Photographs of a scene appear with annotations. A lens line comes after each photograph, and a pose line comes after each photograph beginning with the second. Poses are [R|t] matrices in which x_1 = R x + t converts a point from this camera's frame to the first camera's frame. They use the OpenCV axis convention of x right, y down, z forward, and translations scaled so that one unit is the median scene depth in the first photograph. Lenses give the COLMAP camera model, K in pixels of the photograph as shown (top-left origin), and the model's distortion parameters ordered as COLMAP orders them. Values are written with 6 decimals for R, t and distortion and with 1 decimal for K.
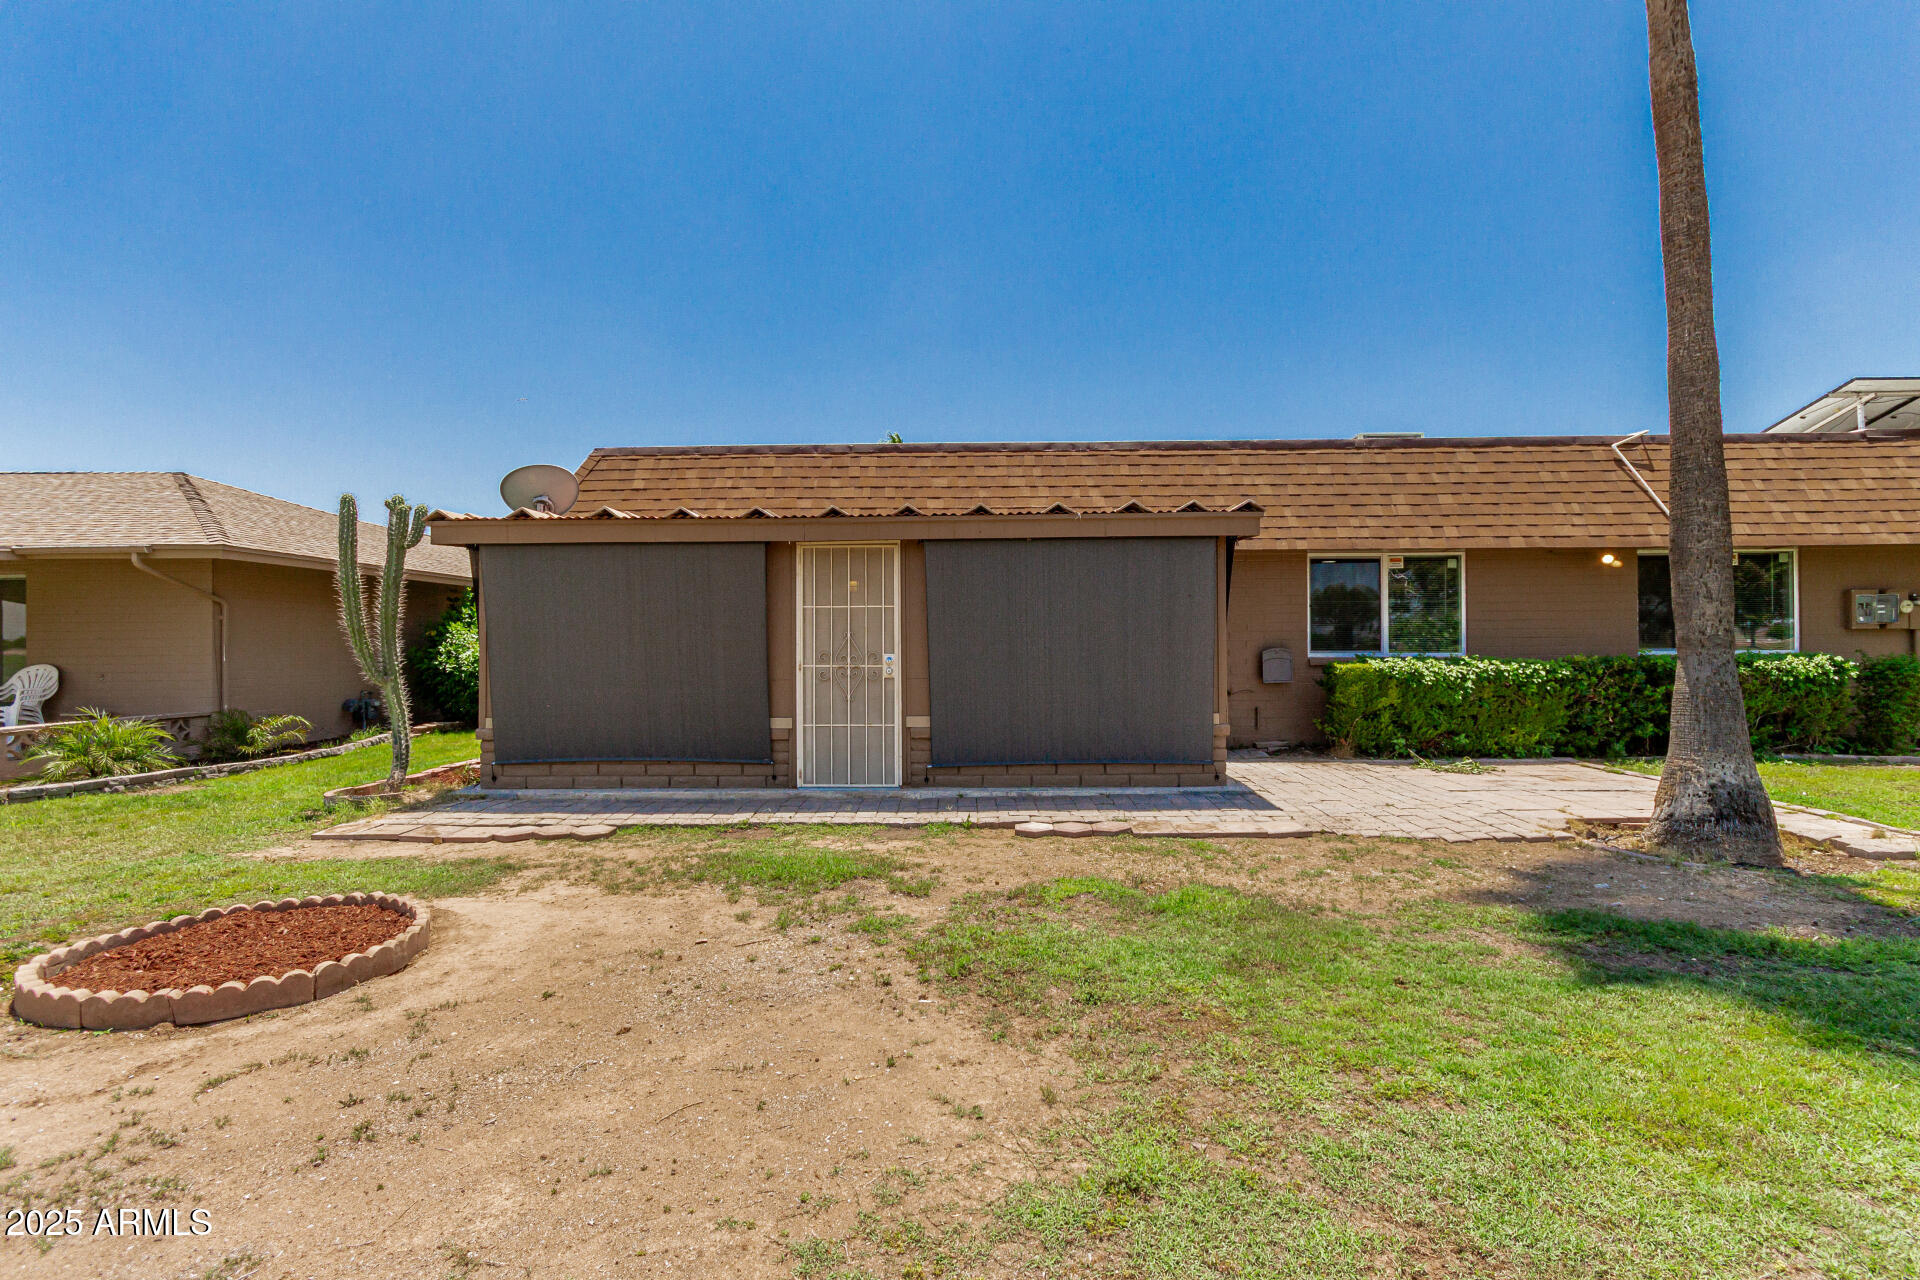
lens RADIAL K [[858.1, 0, 982.7], [0, 858.1, 642.6], [0, 0, 1]] dist [0.014849, 0.000700]
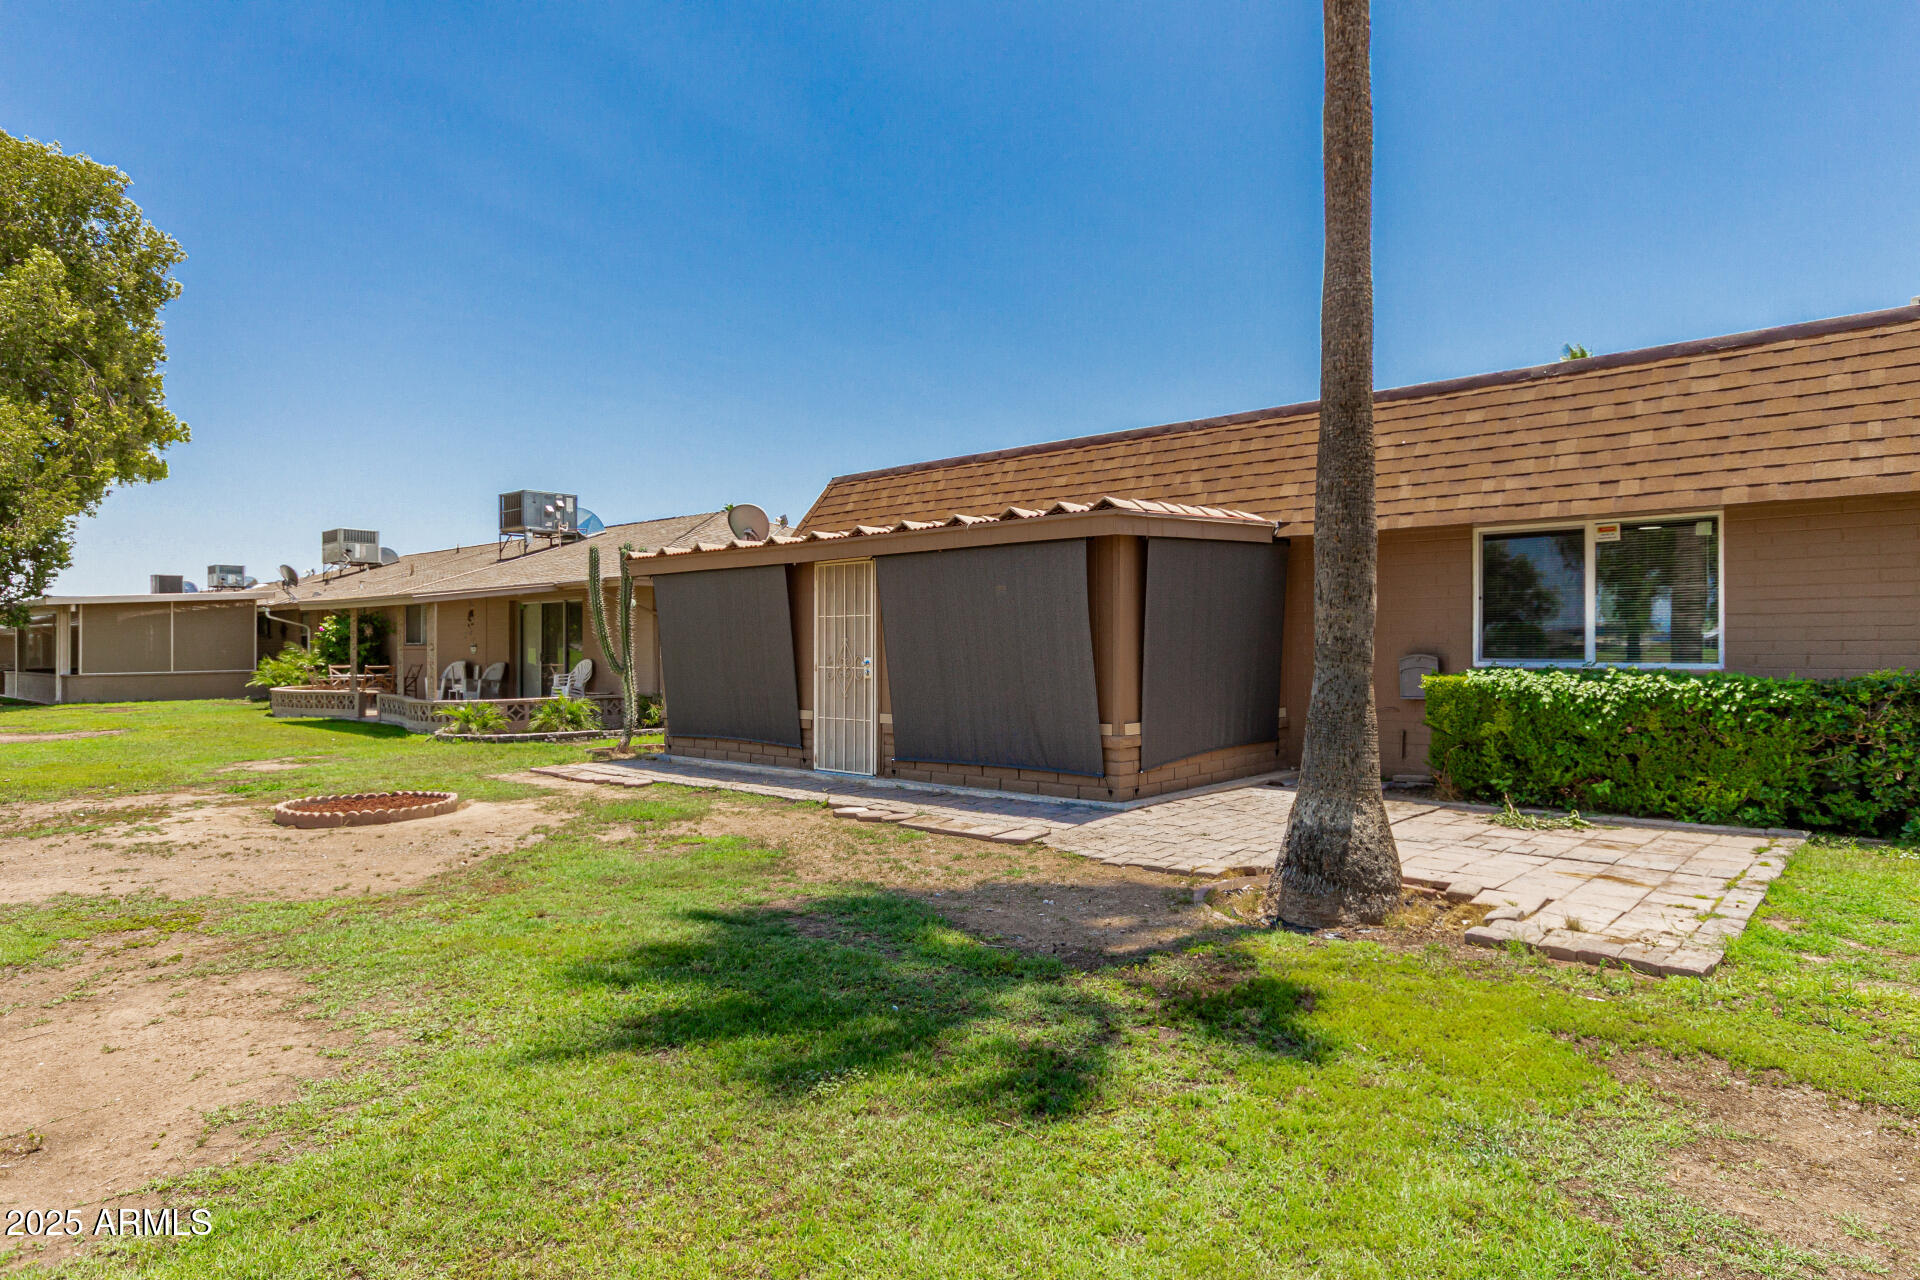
lens RADIAL K [[1102.1, 0, 1014.7], [0, 1102.1, 643.0], [0, 0, 1]] dist [0.022739, -0.000210]
pose [[0.773236, 0.001227, -0.634117, 0.759552], [0.000566, 0.999996, 0.002624, -0.007438], [0.634118, -0.002388, 0.773233, 0.002584]]
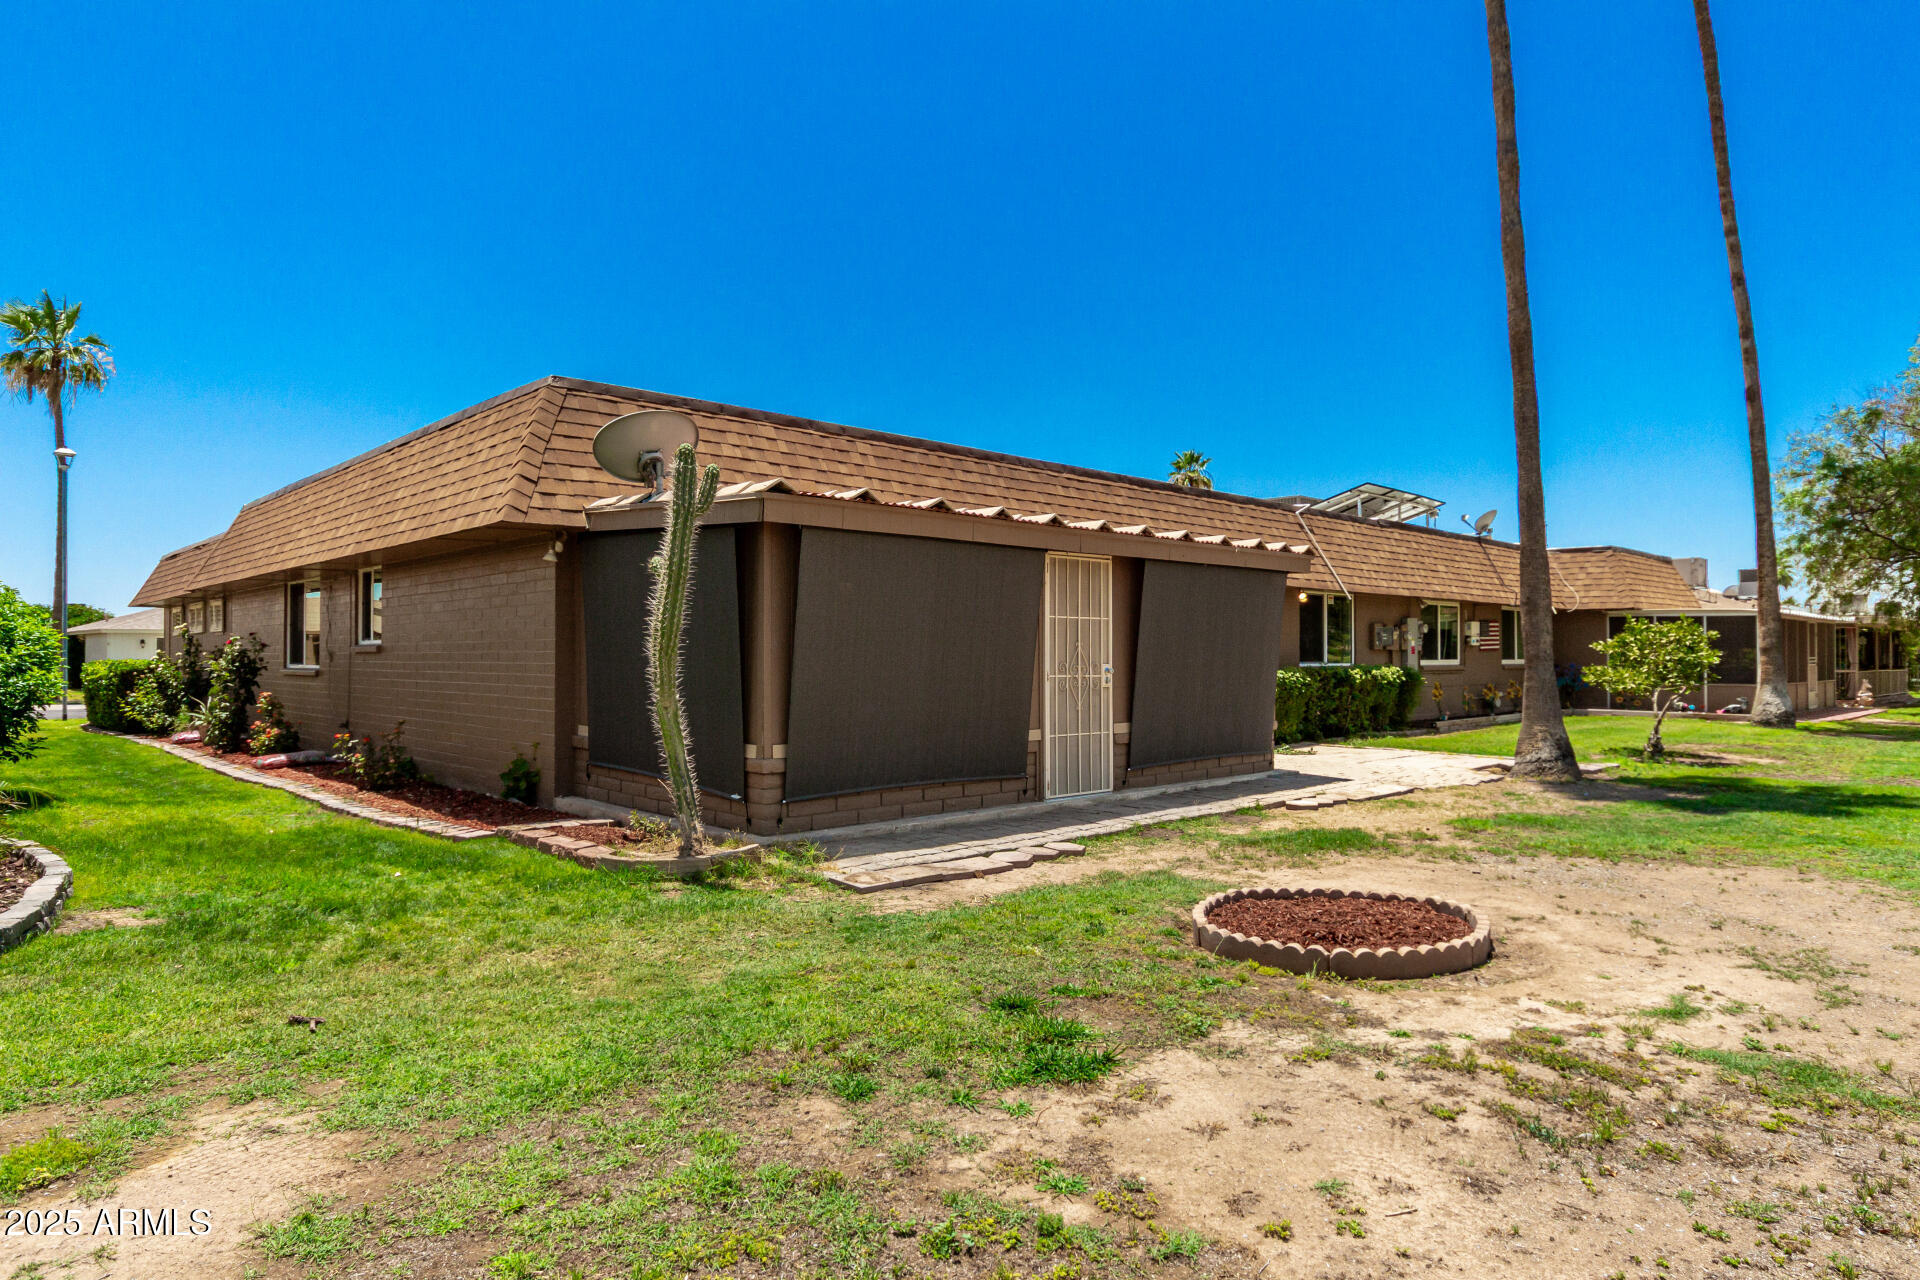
lens RADIAL K [[1102.1, 0, 1014.7], [0, 1102.1, 643.0], [0, 0, 1]] dist [0.022739, -0.000210]
pose [[0.708504, 0.014105, 0.705566, -0.902676], [-0.004118, 0.999866, -0.015853, 0.006905], [-0.705695, 0.008326, 0.708467, 0.099785]]
